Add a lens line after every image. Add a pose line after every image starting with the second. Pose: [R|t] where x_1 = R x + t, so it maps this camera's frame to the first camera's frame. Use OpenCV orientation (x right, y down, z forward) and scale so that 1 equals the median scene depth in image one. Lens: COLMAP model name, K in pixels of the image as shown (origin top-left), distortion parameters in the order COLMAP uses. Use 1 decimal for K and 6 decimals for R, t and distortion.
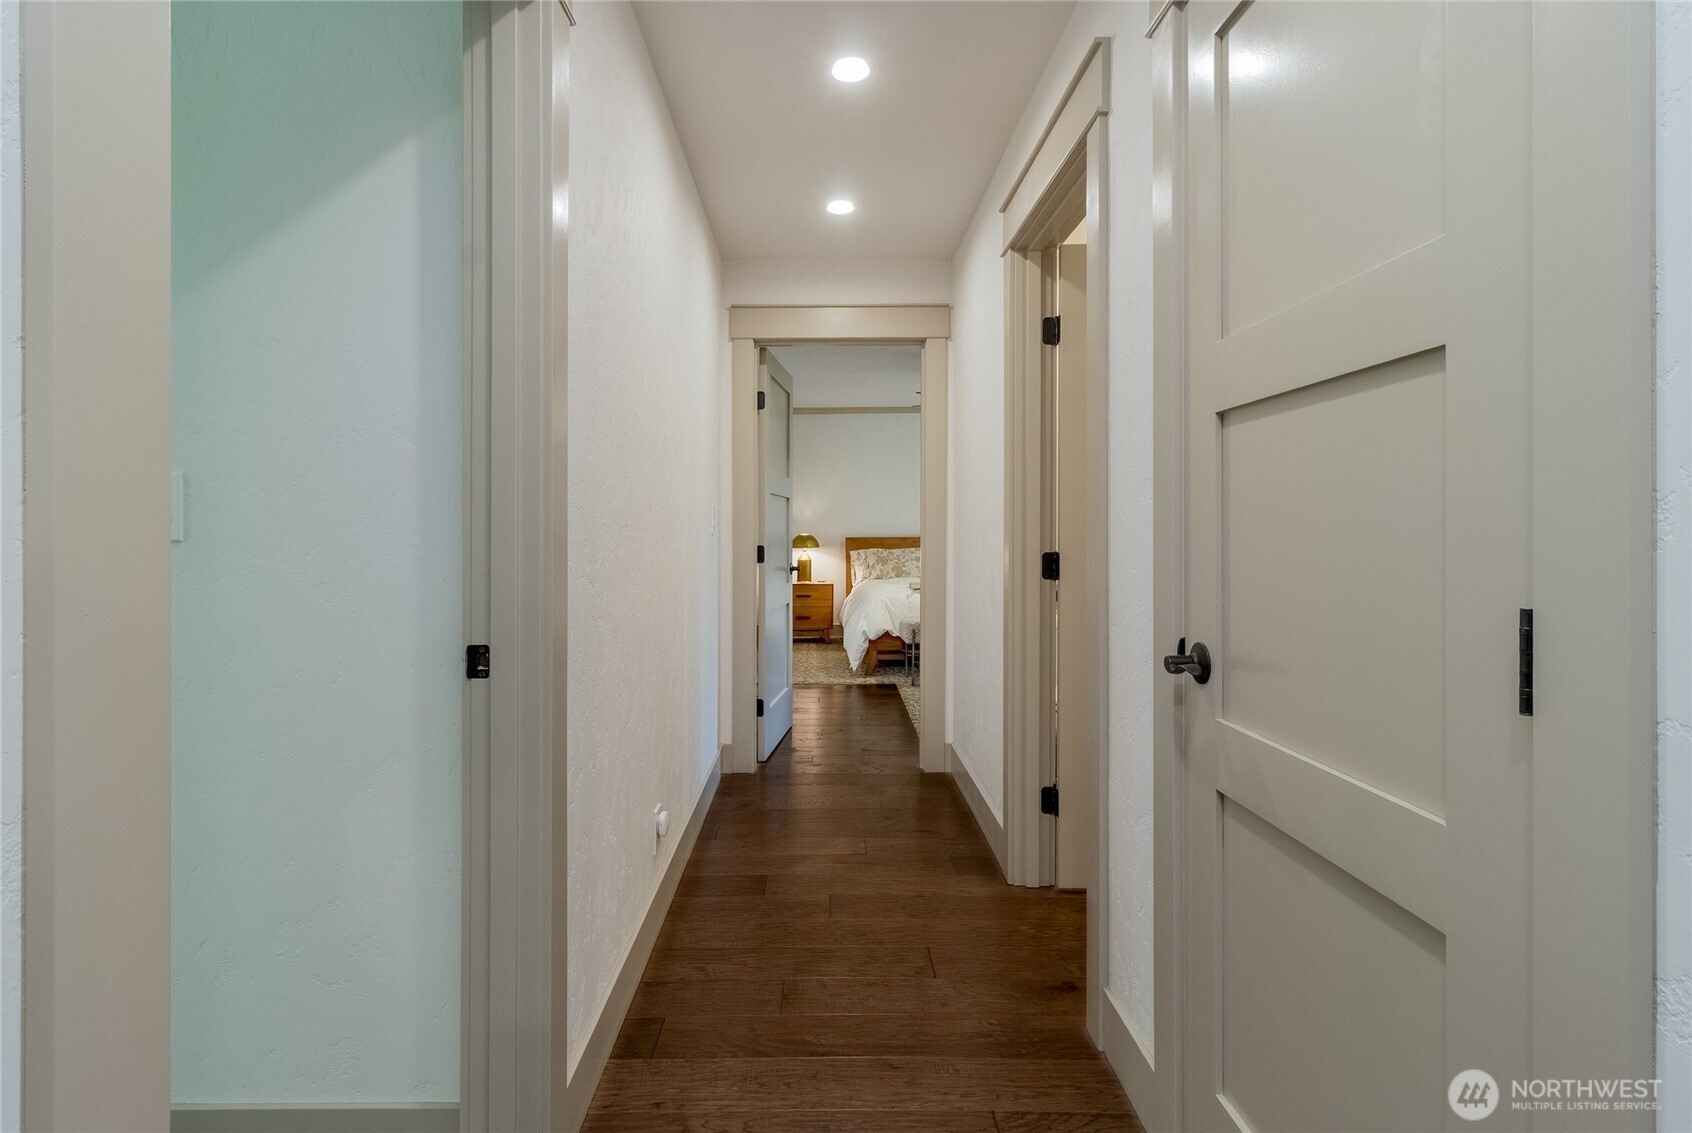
lens RADIAL K [[809.8, 0, 820.9], [0, 809.8, 566.3], [0, 0, 1]] dist [0.002019, 0.000427]
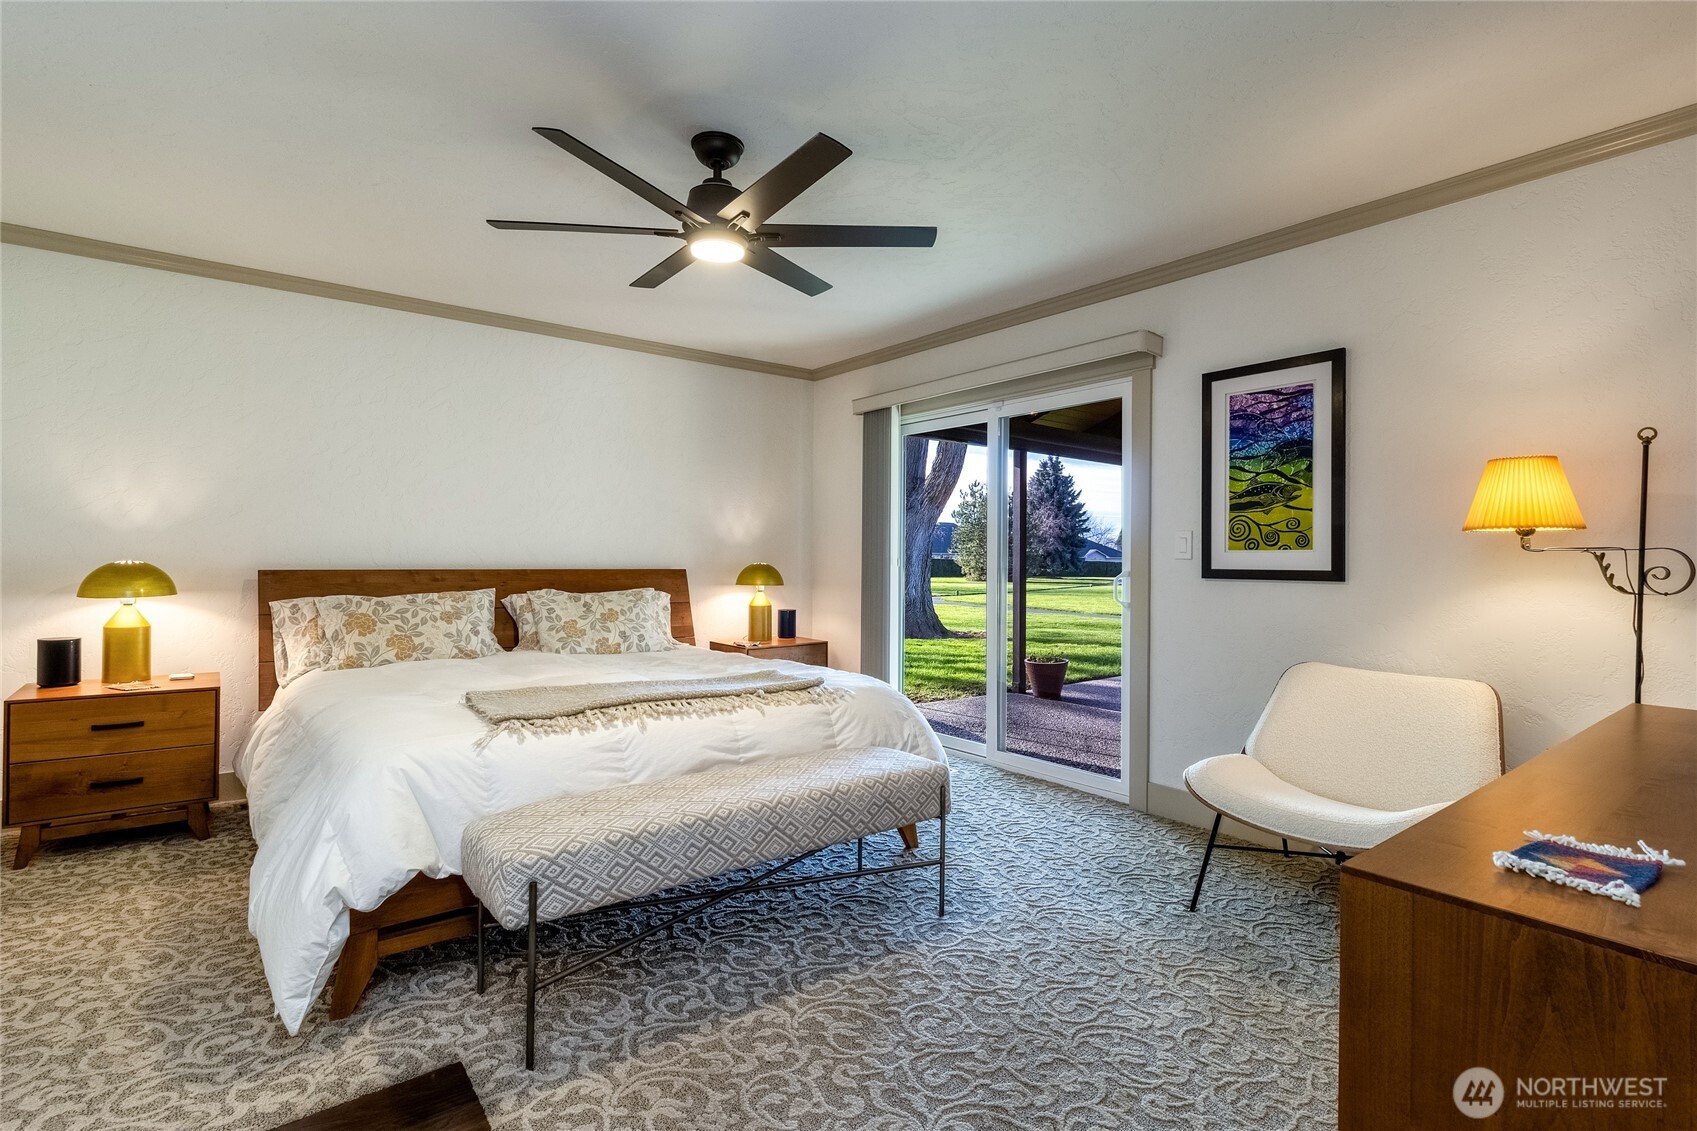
lens RADIAL K [[812.2, 0, 823.3], [0, 812.2, 565.3], [0, 0, 1]] dist [0.002019, 0.000427]
pose [[0.801995, 0.008410, 0.597271, 0.014188], [0.013484, 0.999391, -0.032179, -0.020804], [-0.597178, 0.033861, 0.801394, 0.503932]]
